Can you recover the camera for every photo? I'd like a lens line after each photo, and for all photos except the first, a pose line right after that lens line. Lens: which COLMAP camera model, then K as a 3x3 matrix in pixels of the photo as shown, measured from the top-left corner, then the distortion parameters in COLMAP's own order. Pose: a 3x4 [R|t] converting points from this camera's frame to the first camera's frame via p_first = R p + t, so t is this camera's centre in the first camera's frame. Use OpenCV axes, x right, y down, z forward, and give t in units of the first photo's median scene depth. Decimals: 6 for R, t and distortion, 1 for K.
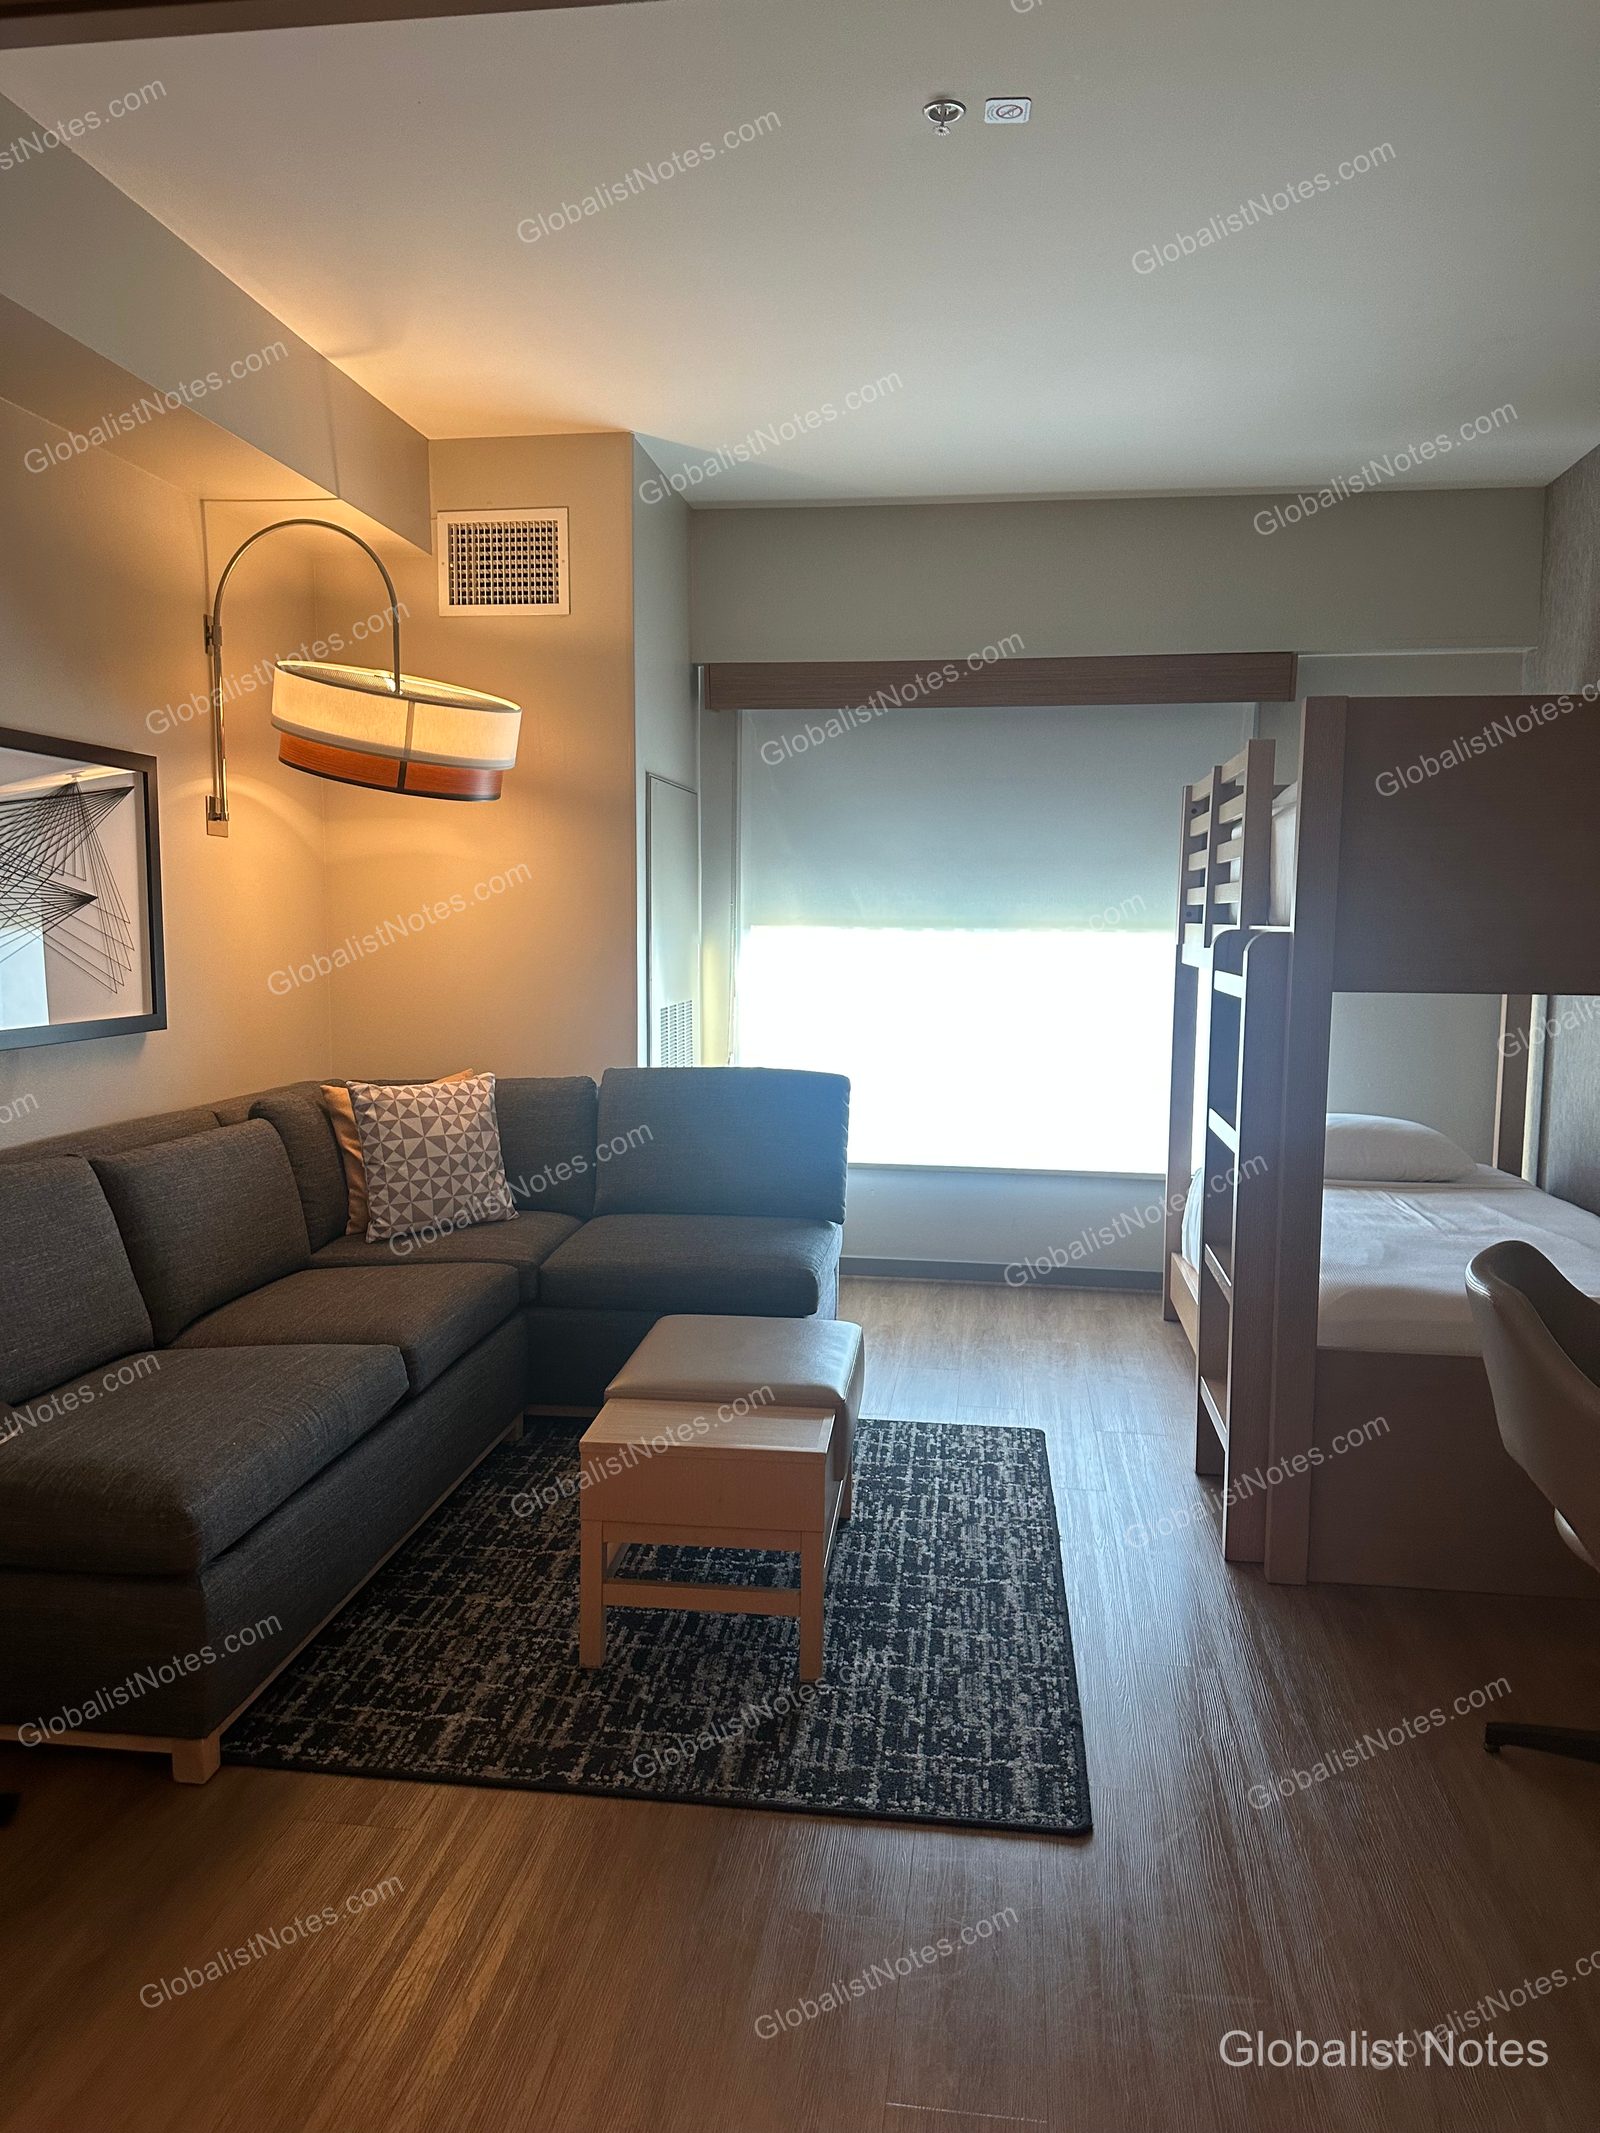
lens RADIAL K [[1542.0, 0, 800.0], [0, 1542.0, 1066.5], [0, 0, 1]] dist [0.074231, -0.057202]
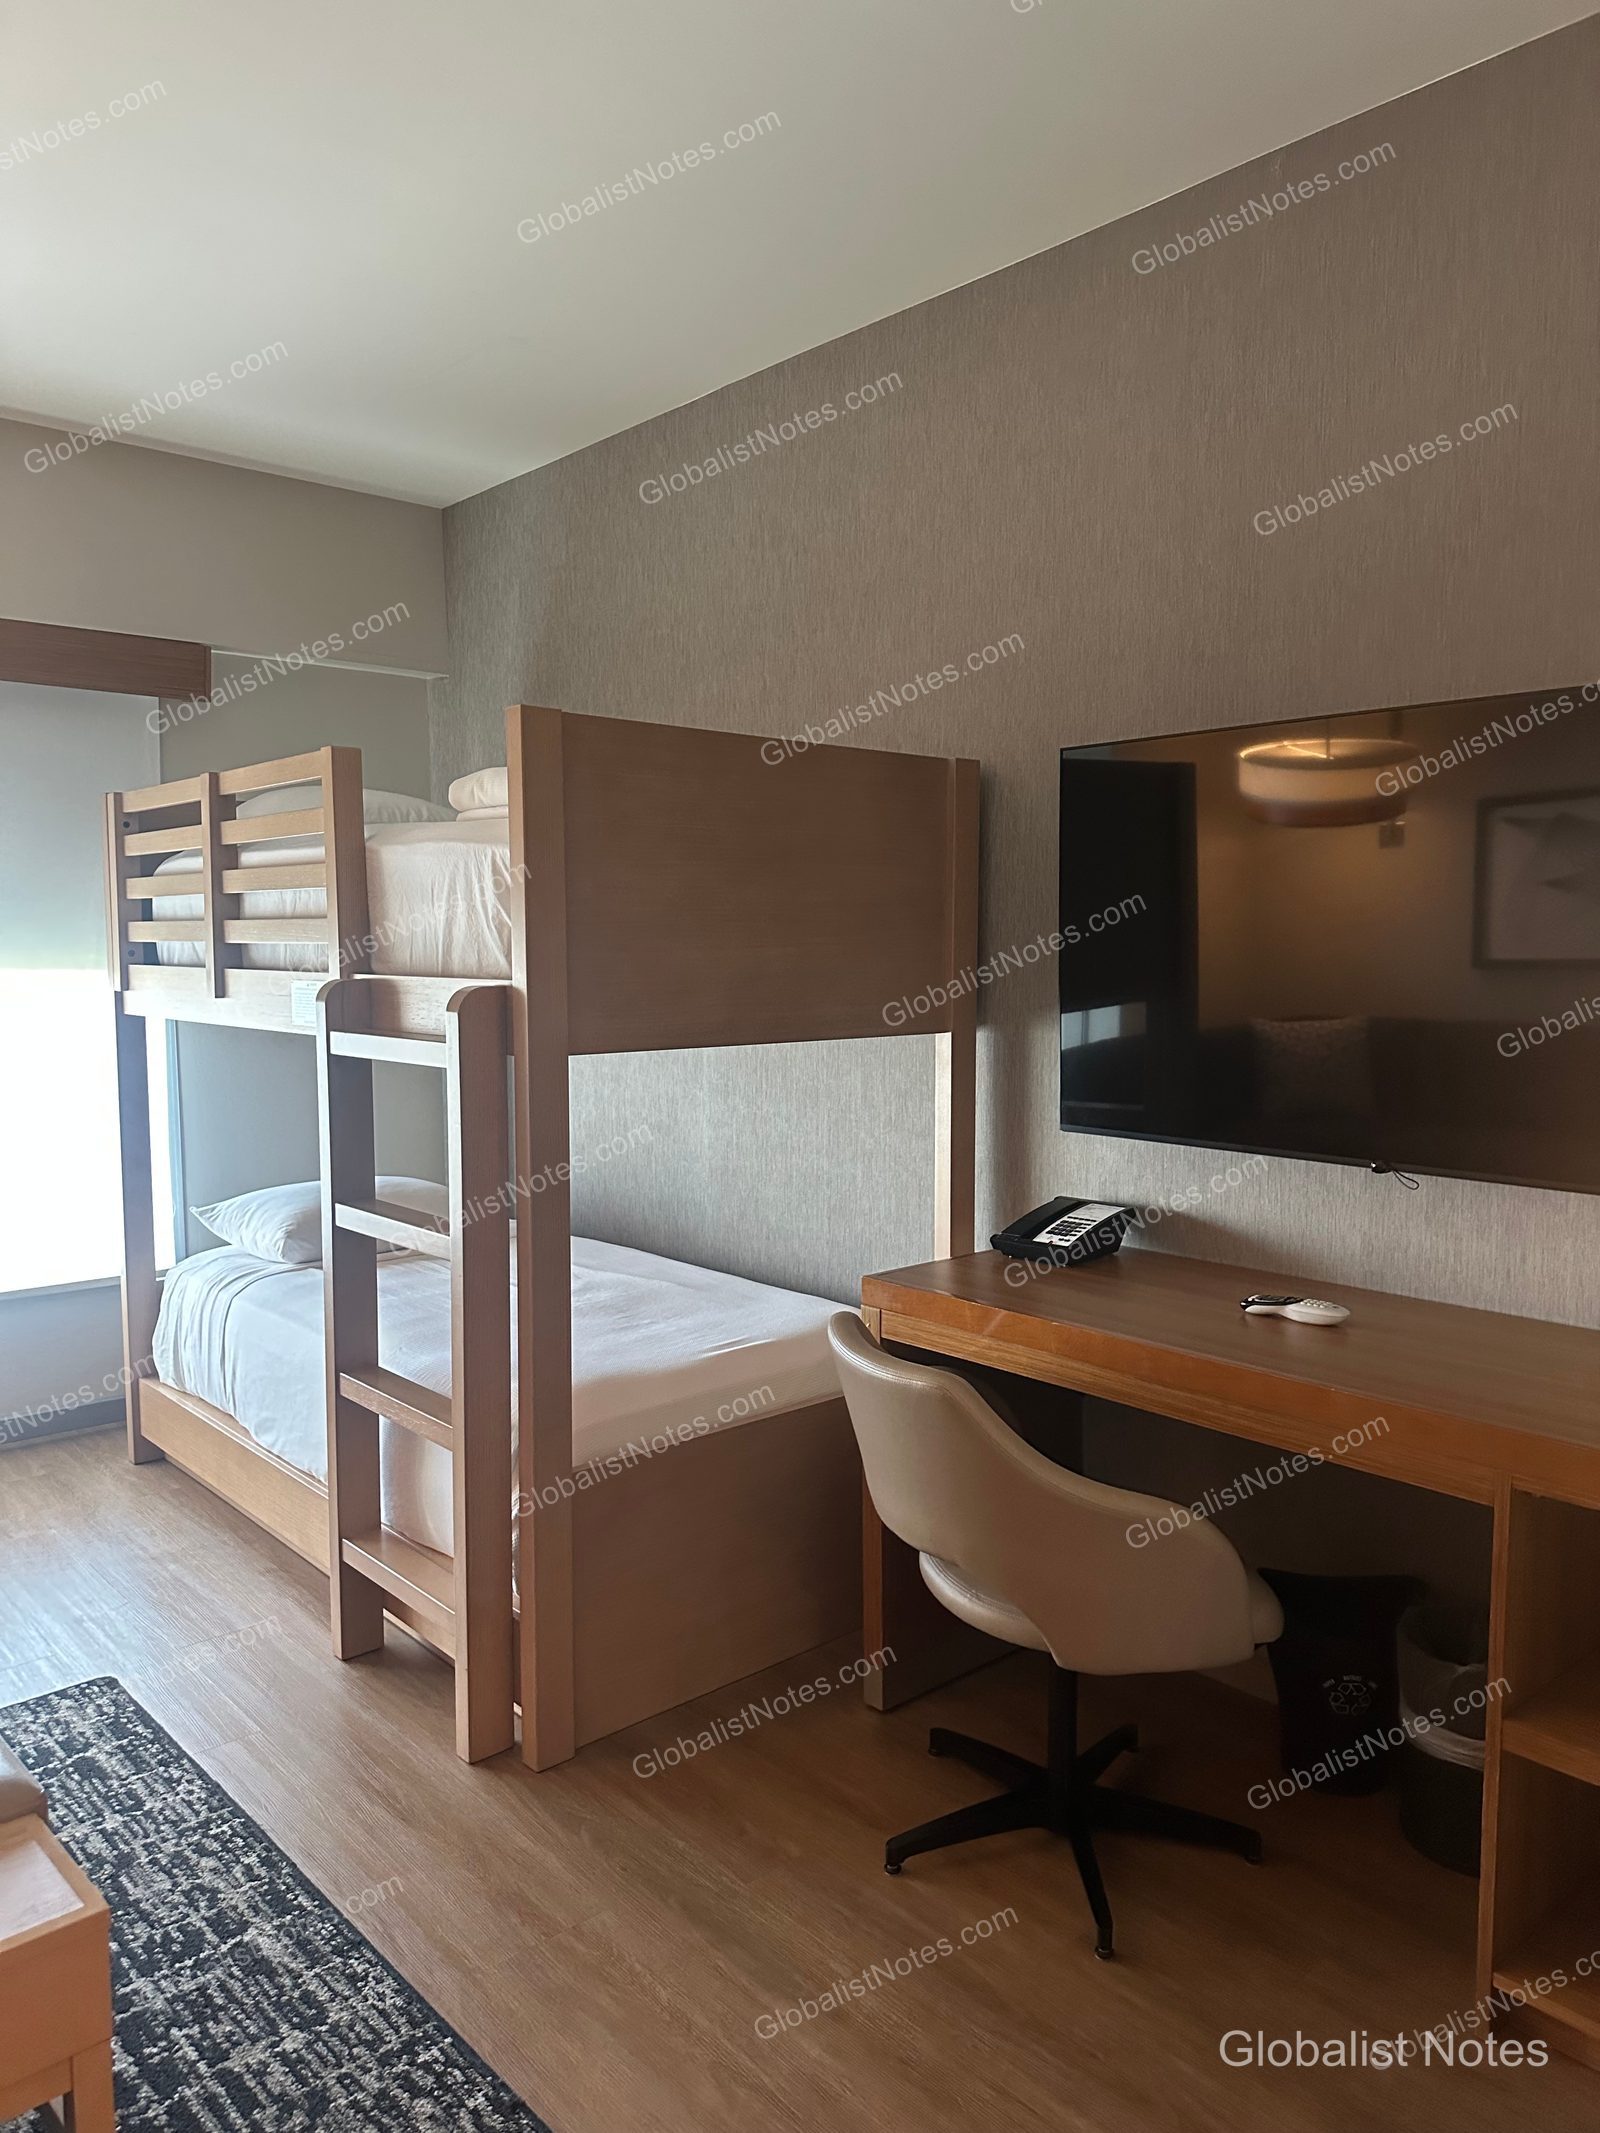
lens RADIAL K [[1542.0, 0, 800.0], [0, 1542.0, 1066.5], [0, 0, 1]] dist [0.074231, -0.057202]
pose [[0.653391, -0.072052, 0.753584, -0.199142], [0.079351, 0.996495, 0.026477, -0.050910], [-0.752850, 0.042498, 0.656818, 0.322178]]
